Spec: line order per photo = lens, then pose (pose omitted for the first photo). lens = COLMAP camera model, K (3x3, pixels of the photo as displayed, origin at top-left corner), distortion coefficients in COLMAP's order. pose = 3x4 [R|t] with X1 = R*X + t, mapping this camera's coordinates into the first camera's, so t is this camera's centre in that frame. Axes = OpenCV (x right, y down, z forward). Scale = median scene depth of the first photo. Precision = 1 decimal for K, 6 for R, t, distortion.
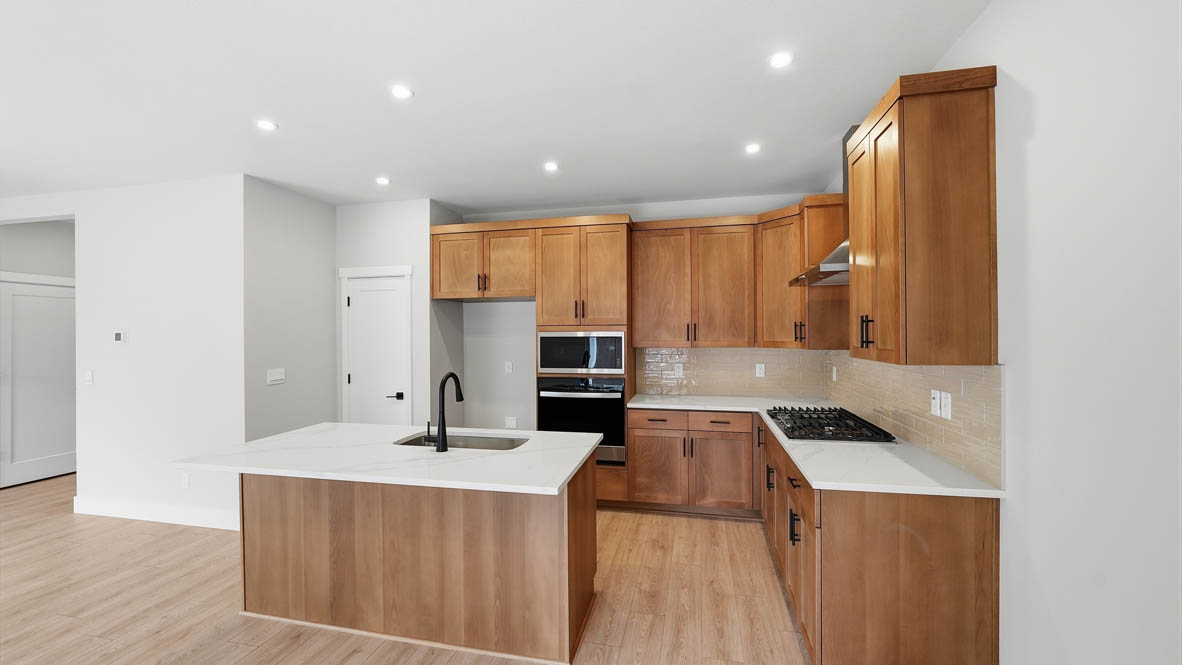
lens RADIAL K [[471.5, 0, 600.1], [0, 471.5, 331.9], [0, 0, 1]] dist [-0.019580, -0.000022]
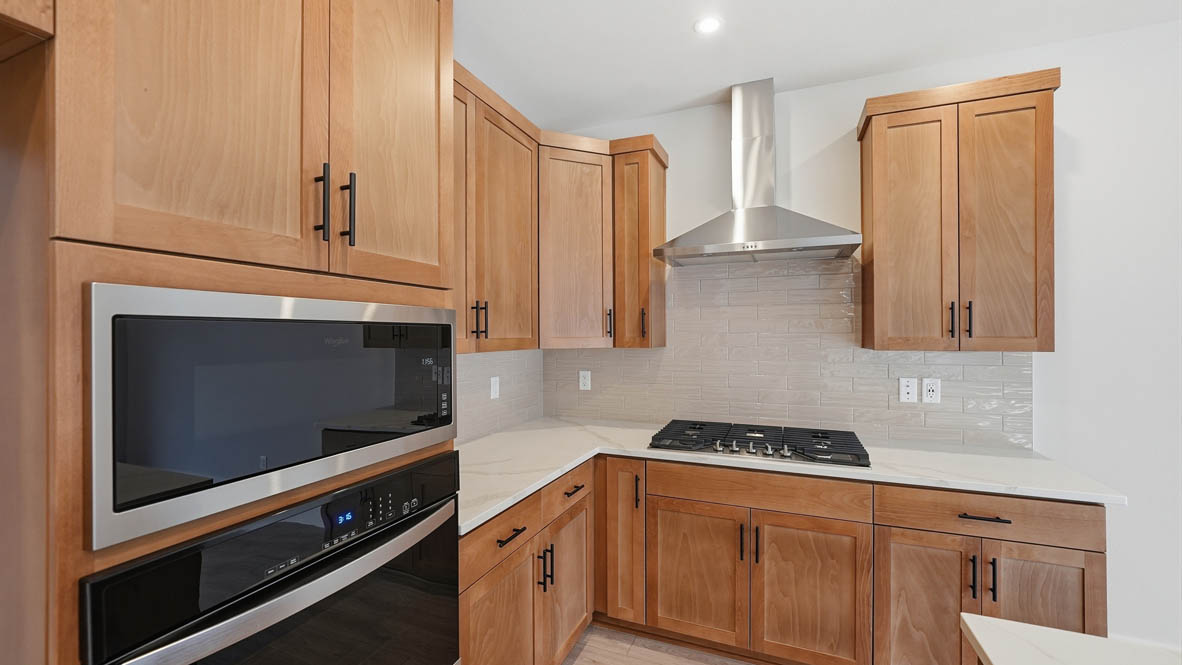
lens RADIAL K [[471.5, 0, 592.0], [0, 471.5, 333.9], [0, 0, 1]] dist [-0.019580, -0.000022]
pose [[0.190766, 0.005983, 0.981617, -0.270405], [0.002946, 0.999973, -0.006667, 0.020272], [-0.981631, 0.004164, 0.190744, 0.895860]]
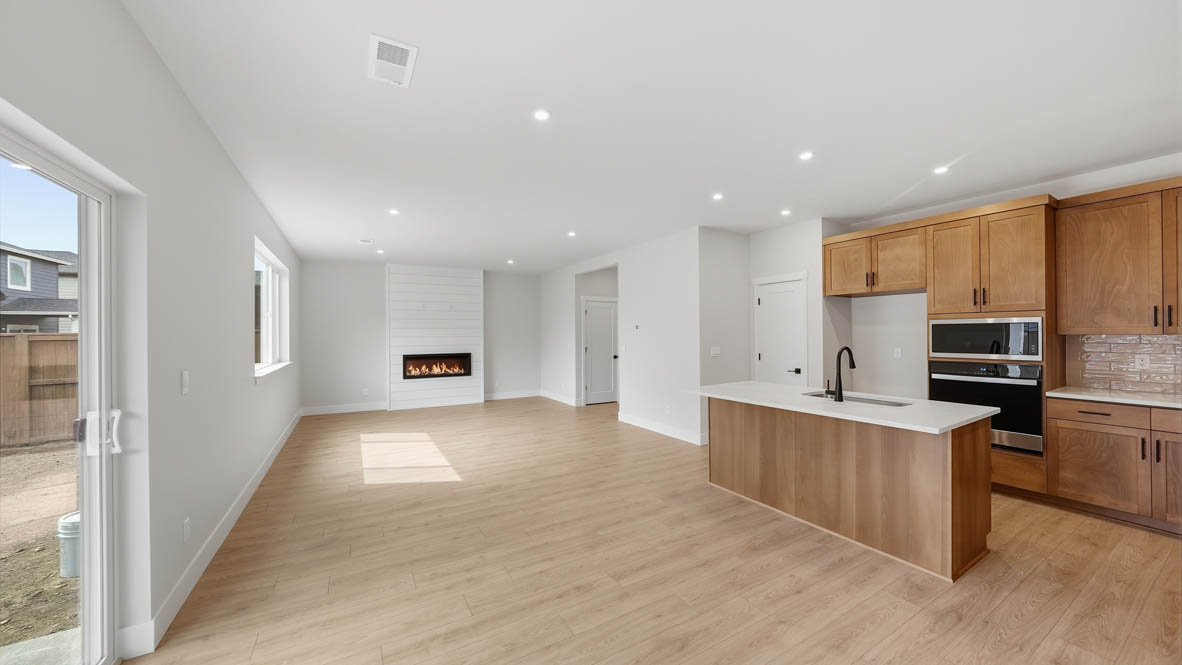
lens RADIAL K [[410.4, 0, 599.7], [0, 410.4, 332.9], [0, 0, 1]] dist [-0.001936, 0.001534]
pose [[0.679375, 0.002791, -0.733786, 0.052971], [0.004349, 0.999960, 0.007830, 0.021516], [0.733779, -0.008511, 0.679335, -0.236427]]
